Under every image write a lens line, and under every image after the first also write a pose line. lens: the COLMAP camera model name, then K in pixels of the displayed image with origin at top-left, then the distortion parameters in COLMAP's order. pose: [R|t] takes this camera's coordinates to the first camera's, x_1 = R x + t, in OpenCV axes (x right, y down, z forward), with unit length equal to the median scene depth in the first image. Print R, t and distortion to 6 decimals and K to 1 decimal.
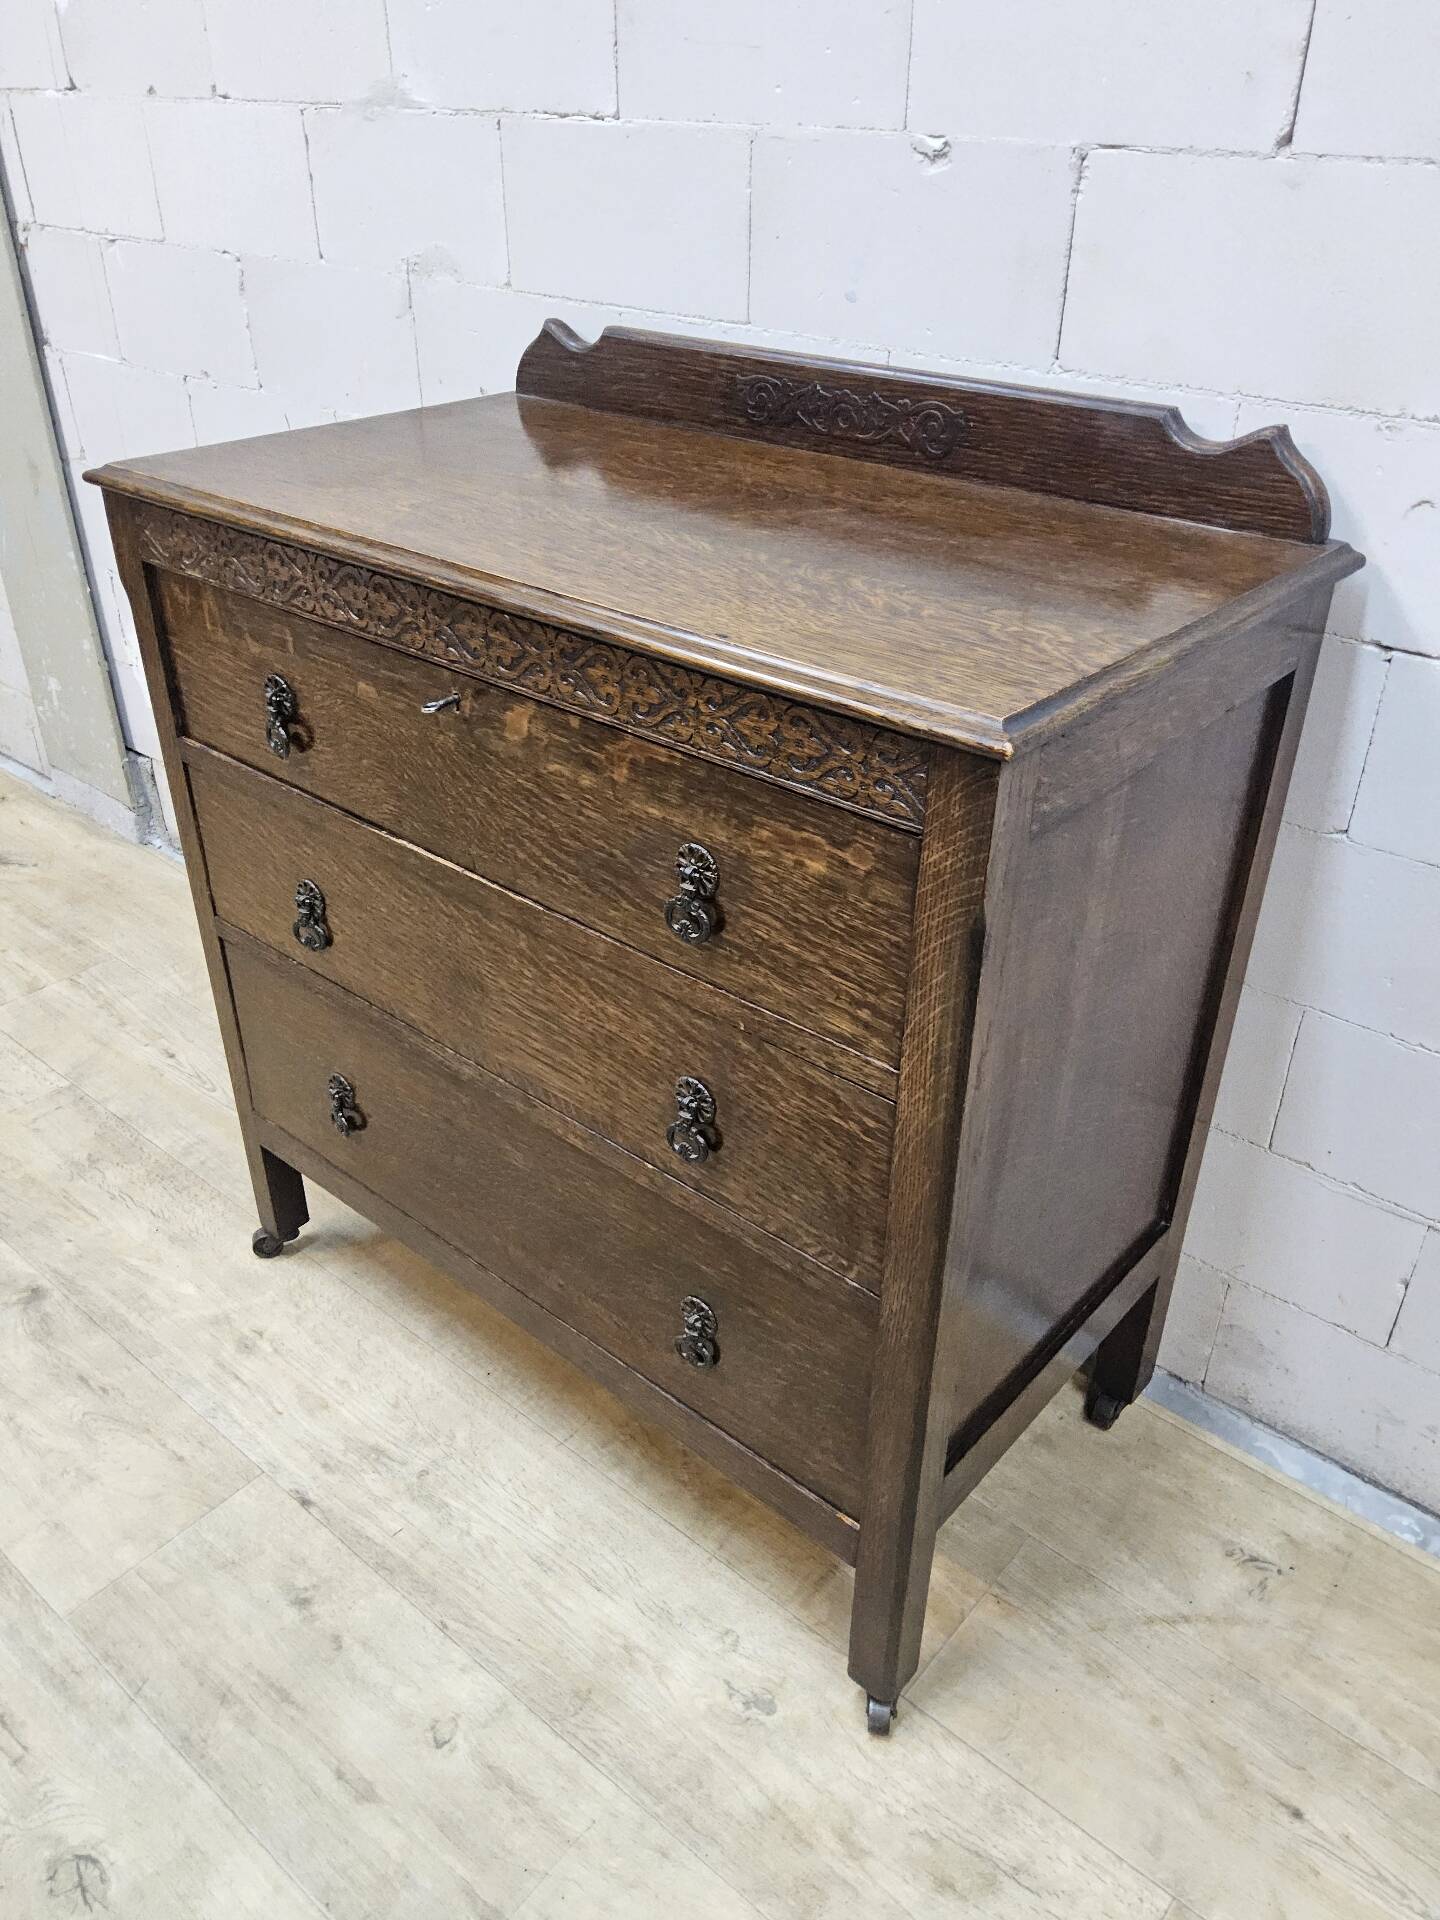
lens RADIAL K [[1465.6, 0, 725.4], [0, 1465.6, 975.4], [0, 0, 1]] dist [0.035101, -0.057137]
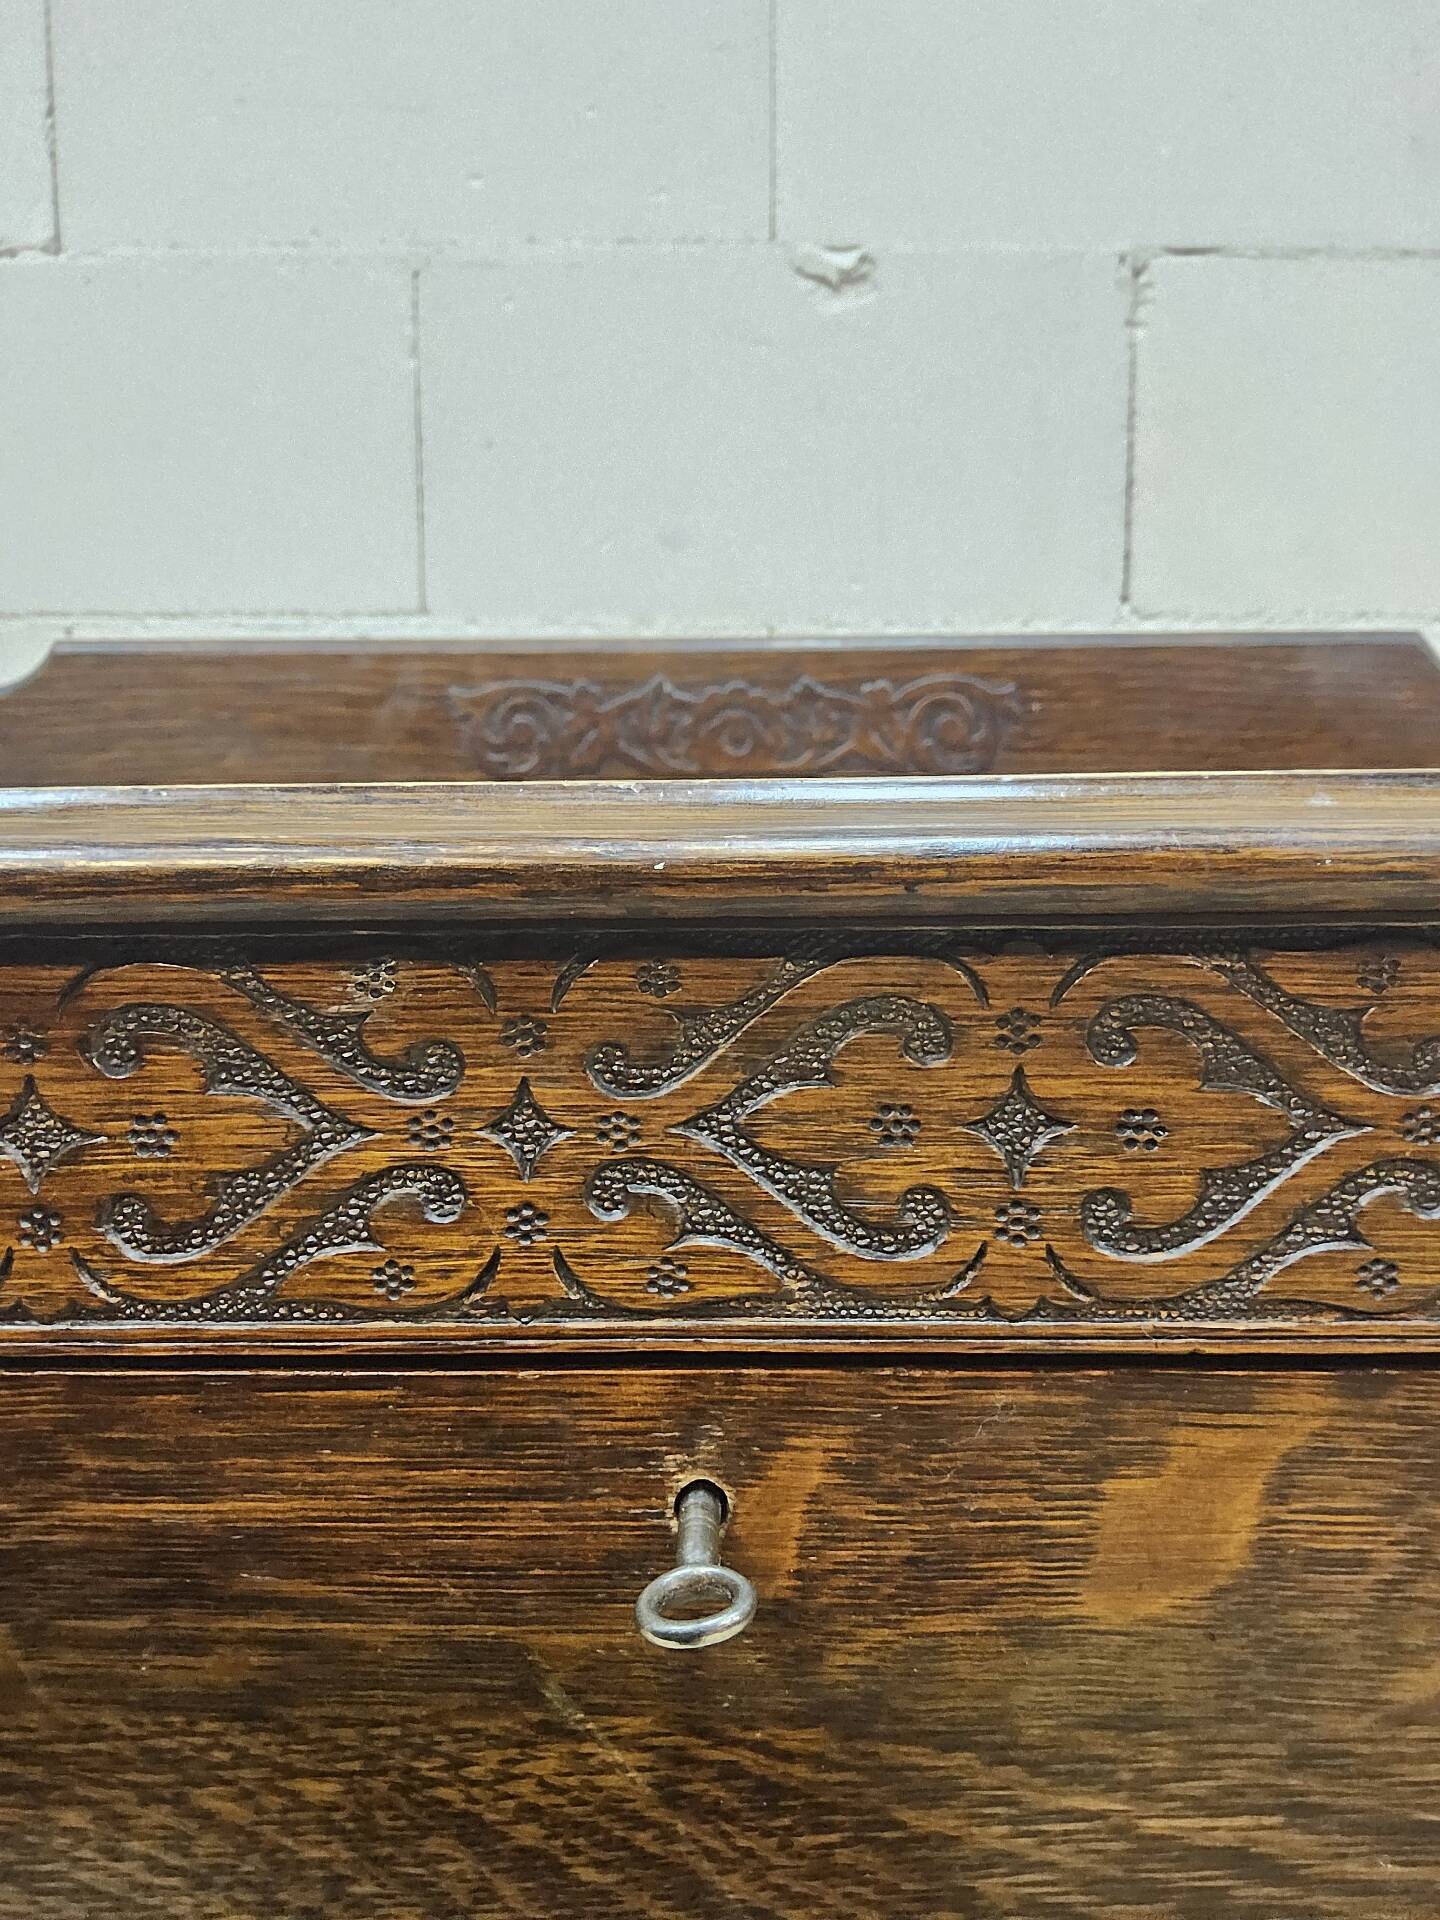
lens RADIAL K [[1465.6, 0, 724.8], [0, 1465.6, 991.4], [0, 0, 1]] dist [0.035101, -0.057137]
pose [[0.776046, -0.089389, 0.624310, -0.259537], [0.344147, 0.889556, -0.300423, -0.168861], [-0.528504, 0.447996, 0.721099, 0.743675]]
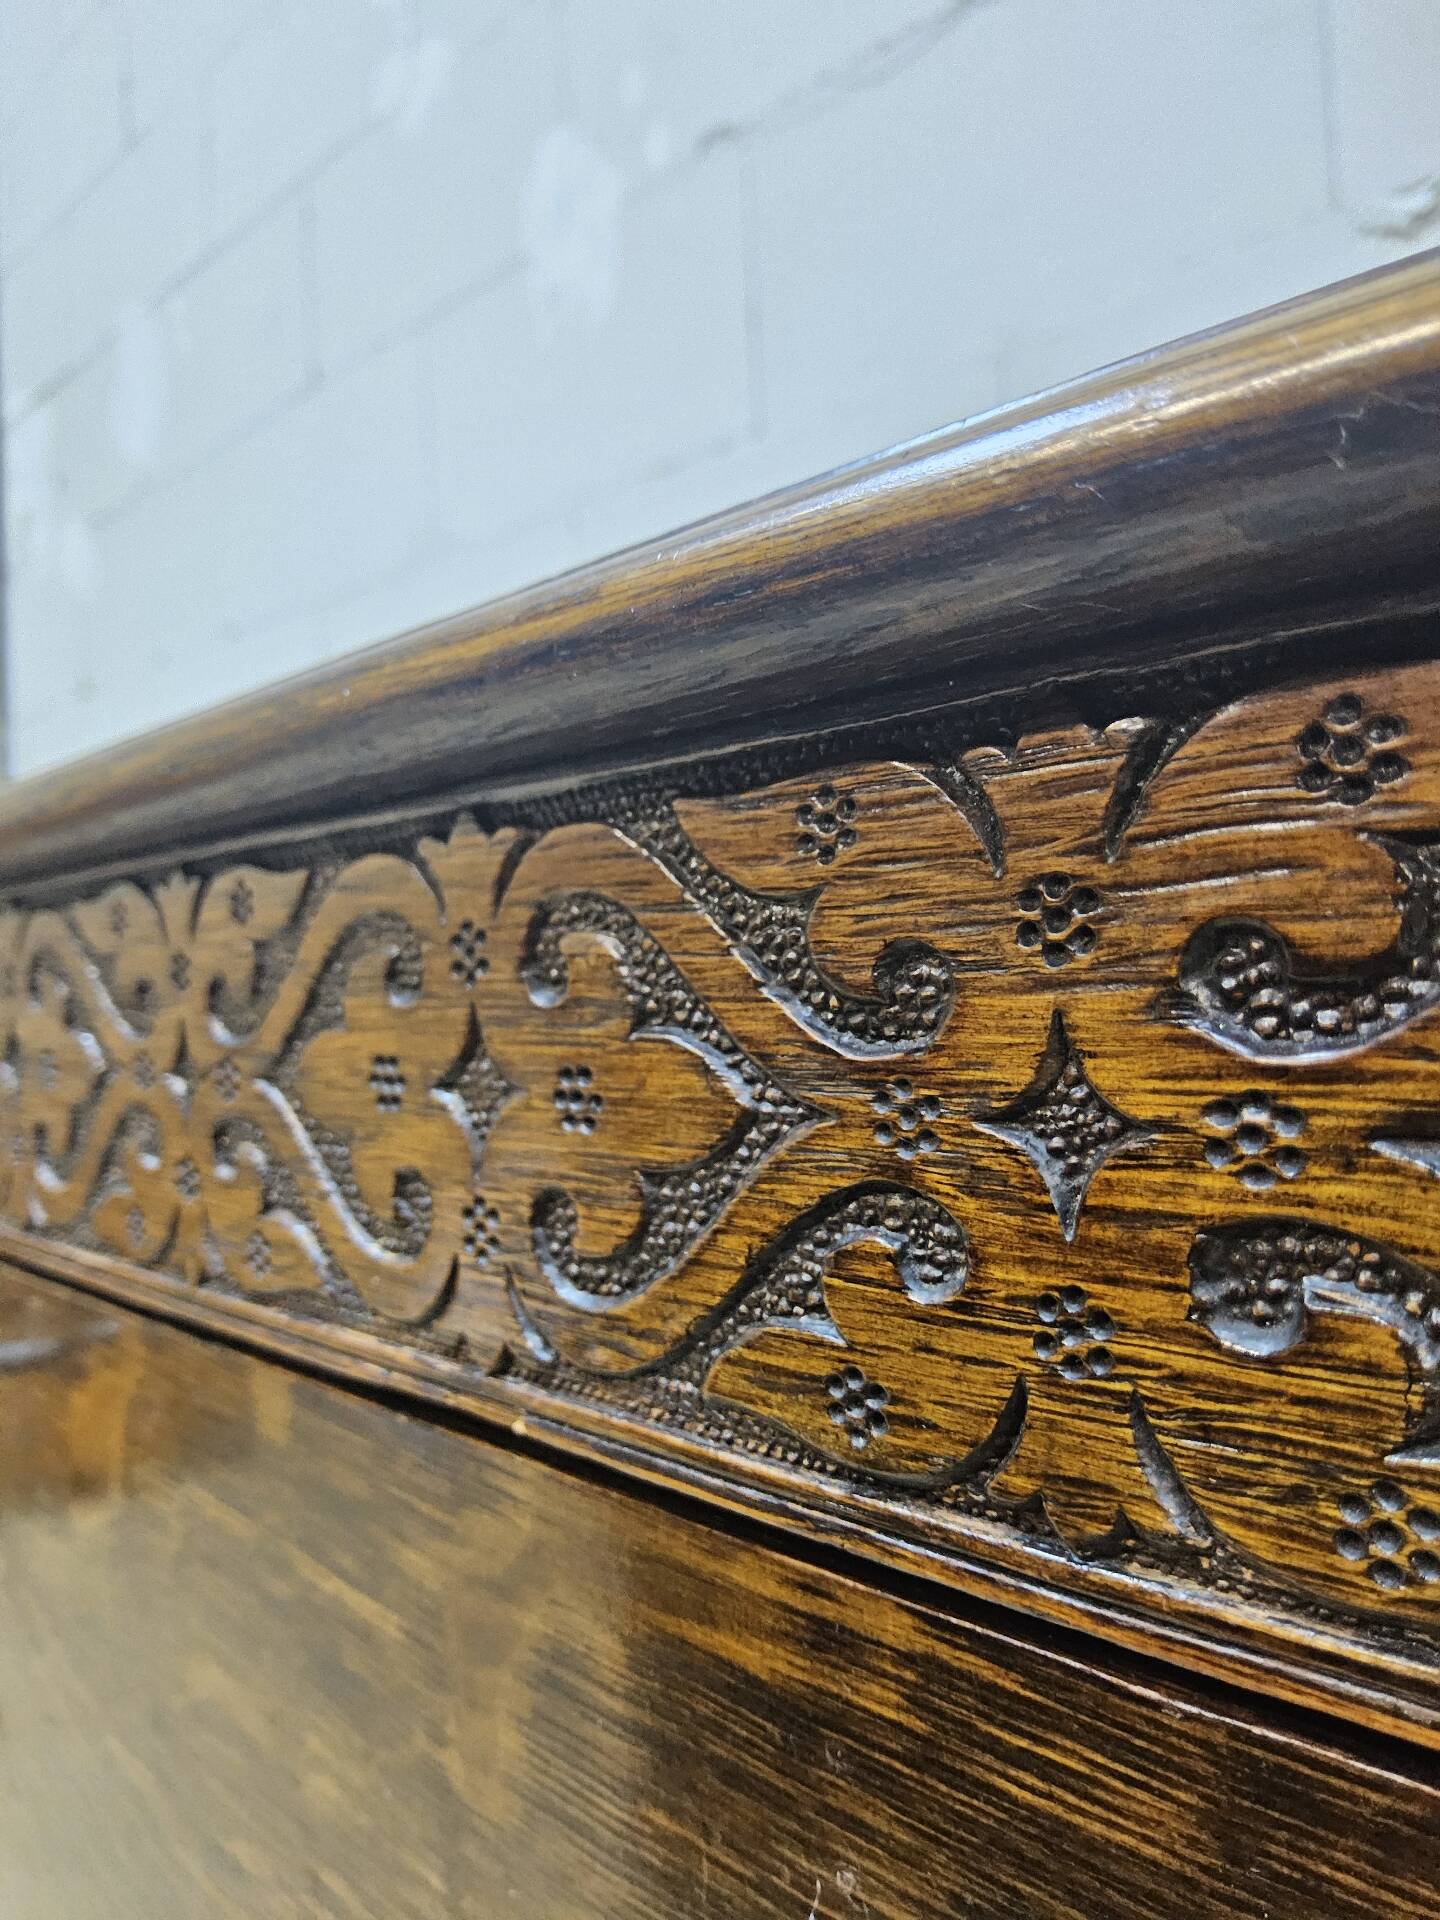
lens RADIAL K [[1533.3, 0, 721.5], [0, 1533.3, 963.9], [0, 0, 1]] dist [0.001736, -0.001261]
pose [[0.991752, -0.043204, -0.120672, -0.022203], [-0.026211, 0.853216, -0.520899, -0.103567], [0.125464, 0.519766, 0.845046, 0.687527]]
